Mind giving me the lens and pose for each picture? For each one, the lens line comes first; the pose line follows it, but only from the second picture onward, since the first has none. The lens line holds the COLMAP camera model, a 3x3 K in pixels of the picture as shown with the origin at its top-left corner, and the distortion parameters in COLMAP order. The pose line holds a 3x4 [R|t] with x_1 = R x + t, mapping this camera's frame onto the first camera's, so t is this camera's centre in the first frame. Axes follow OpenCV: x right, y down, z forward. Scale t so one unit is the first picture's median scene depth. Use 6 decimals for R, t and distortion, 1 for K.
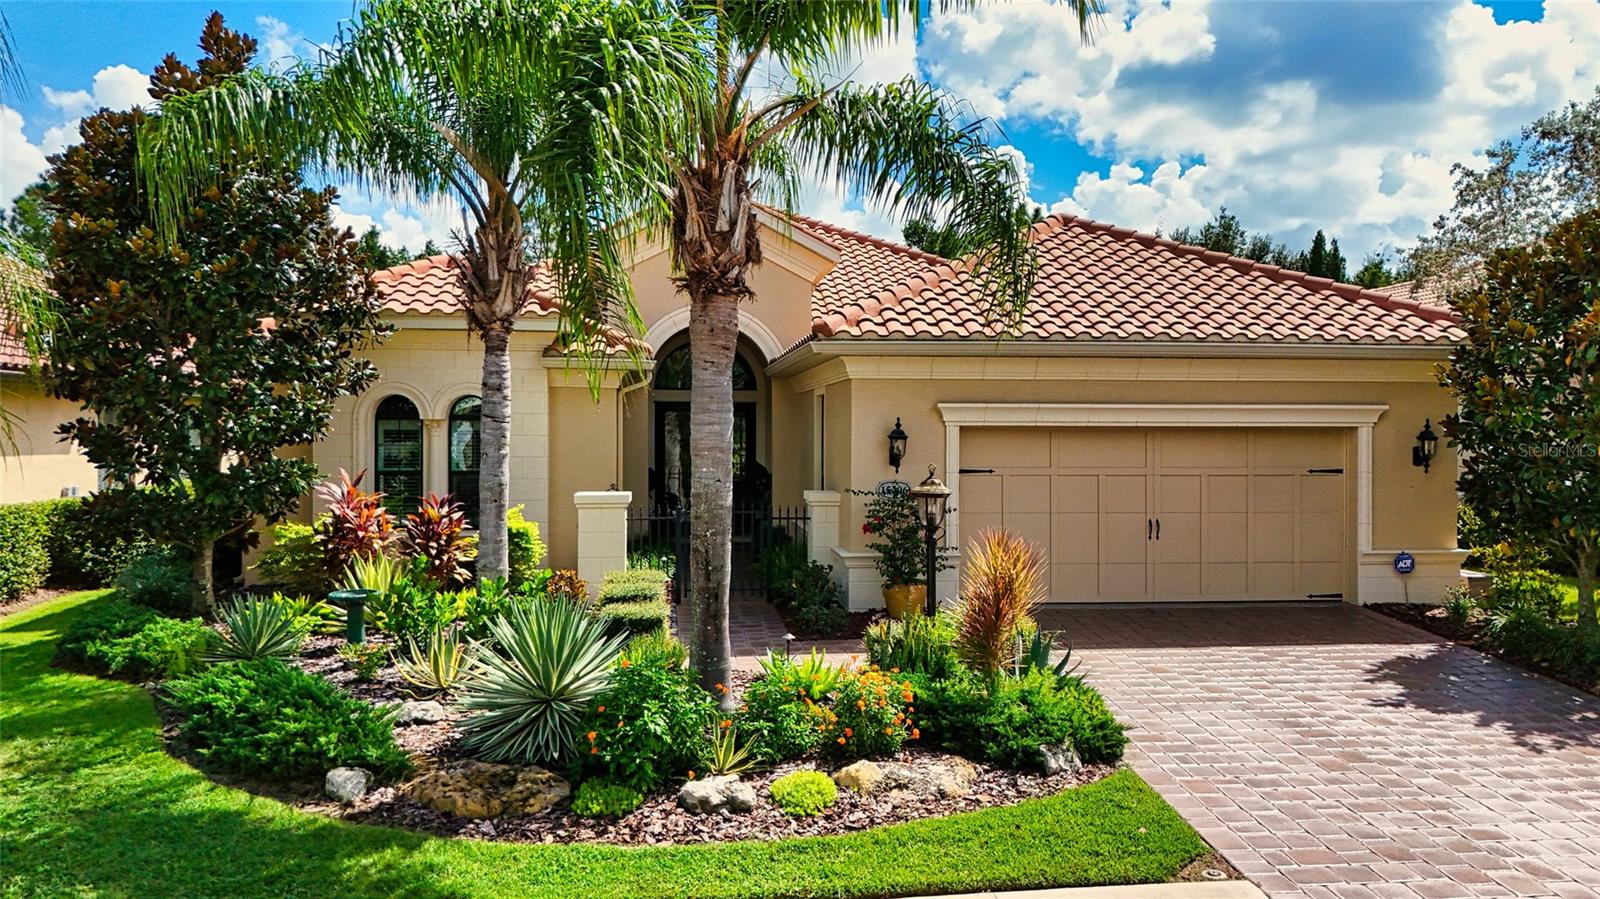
lens RADIAL K [[1172.0, 0, 789.6], [0, 1172.0, 450.8], [0, 0, 1]] dist [0.030542, -0.006842]
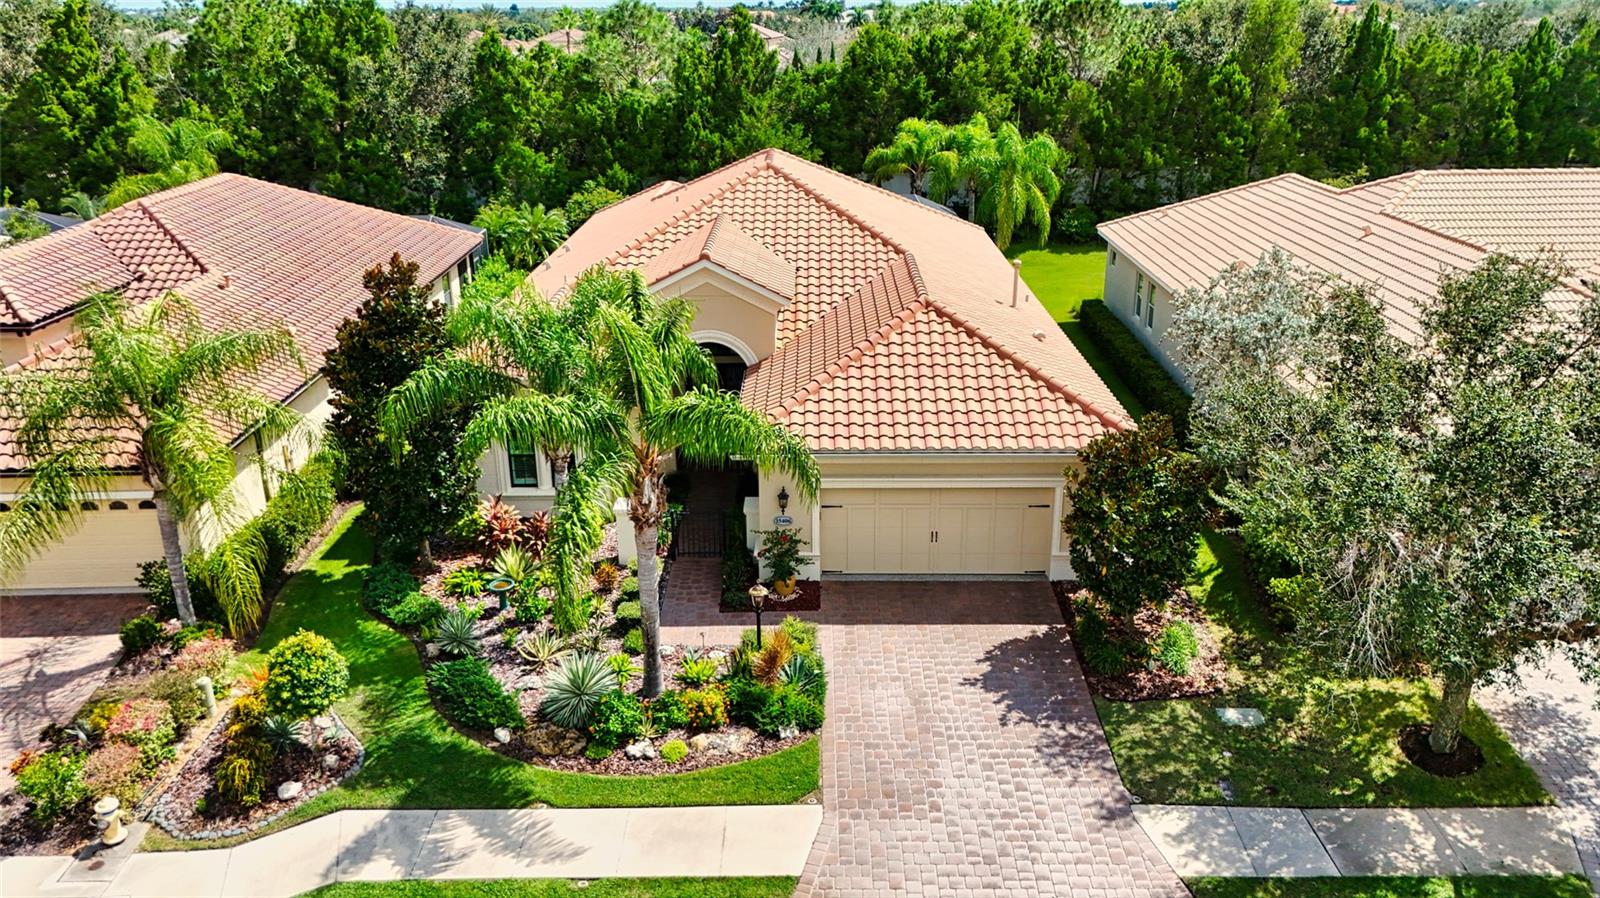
lens RADIAL K [[1158.1, 0, 800.0], [0, 1158.1, 449.0], [0, 0, 1]] dist [0.050467, -0.001370]
pose [[0.992908, 0.034488, -0.113769, 0.543427], [0.006491, 0.939839, 0.341557, -1.177658], [0.118704, -0.339873, 0.932950, -1.096956]]
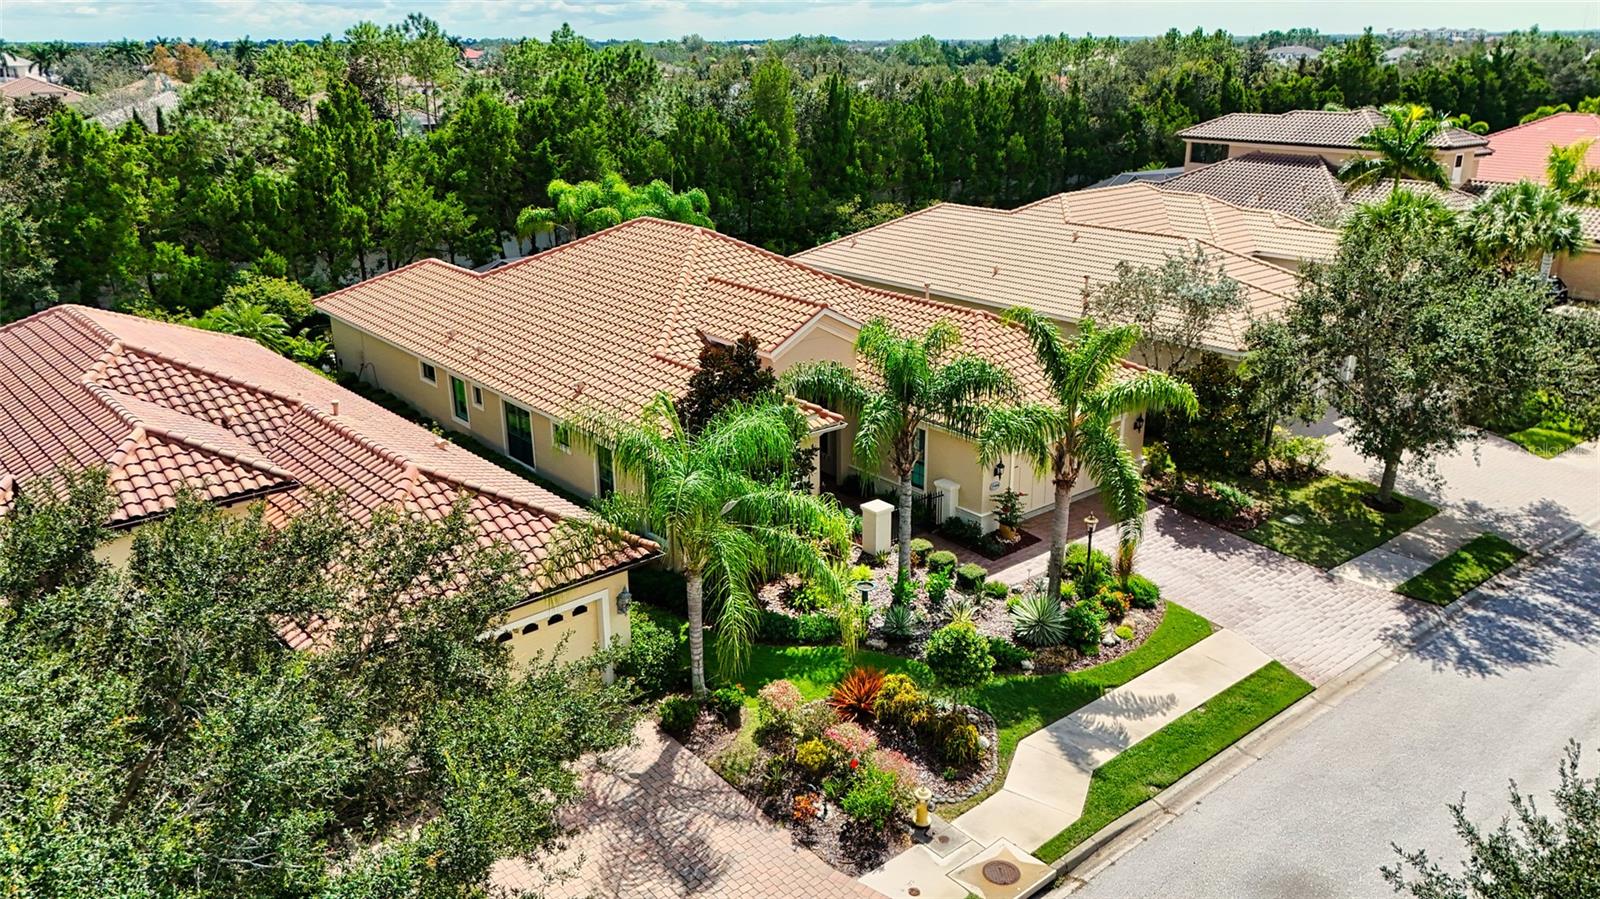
lens RADIAL K [[1172.0, 0, 789.6], [0, 1172.0, 450.8], [0, 0, 1]] dist [0.030542, -0.006842]
pose [[0.843495, -0.183893, 0.504678, -2.498846], [0.017344, 0.948404, 0.316590, -1.367907], [-0.536857, -0.258289, 0.803163, -1.171743]]
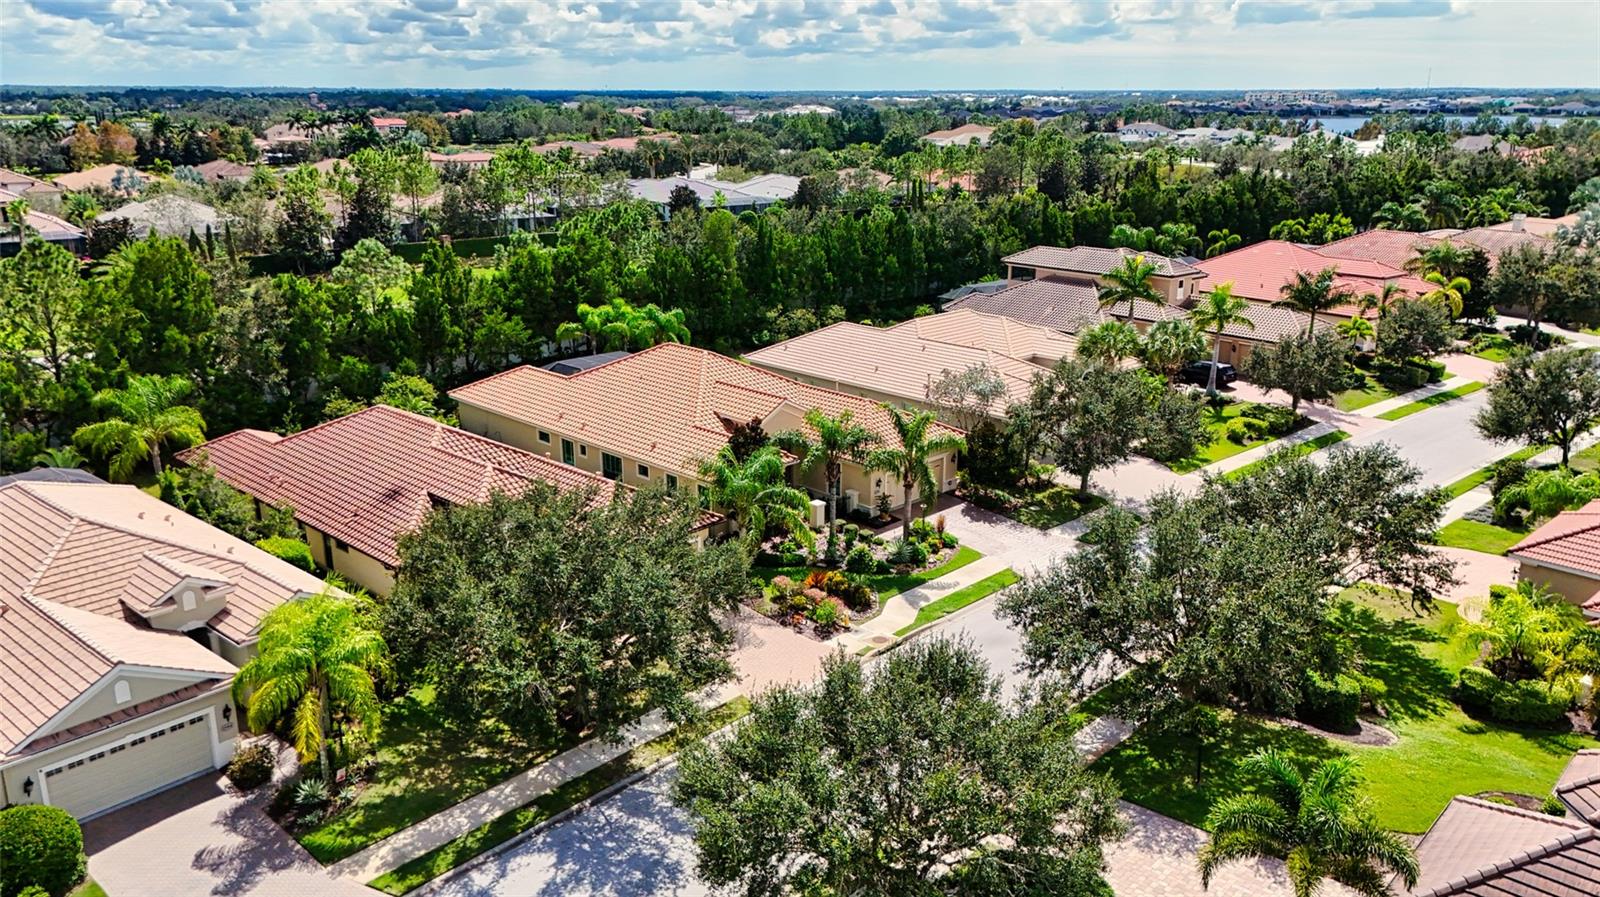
lens RADIAL K [[1172.0, 0, 789.6], [0, 1172.0, 449.8], [0, 0, 1]] dist [0.030542, -0.006842]
pose [[0.790881, -0.175073, 0.586393, -4.853365], [0.009038, 0.961442, 0.274858, -2.370880], [-0.611903, -0.212080, 0.761969, -3.848438]]
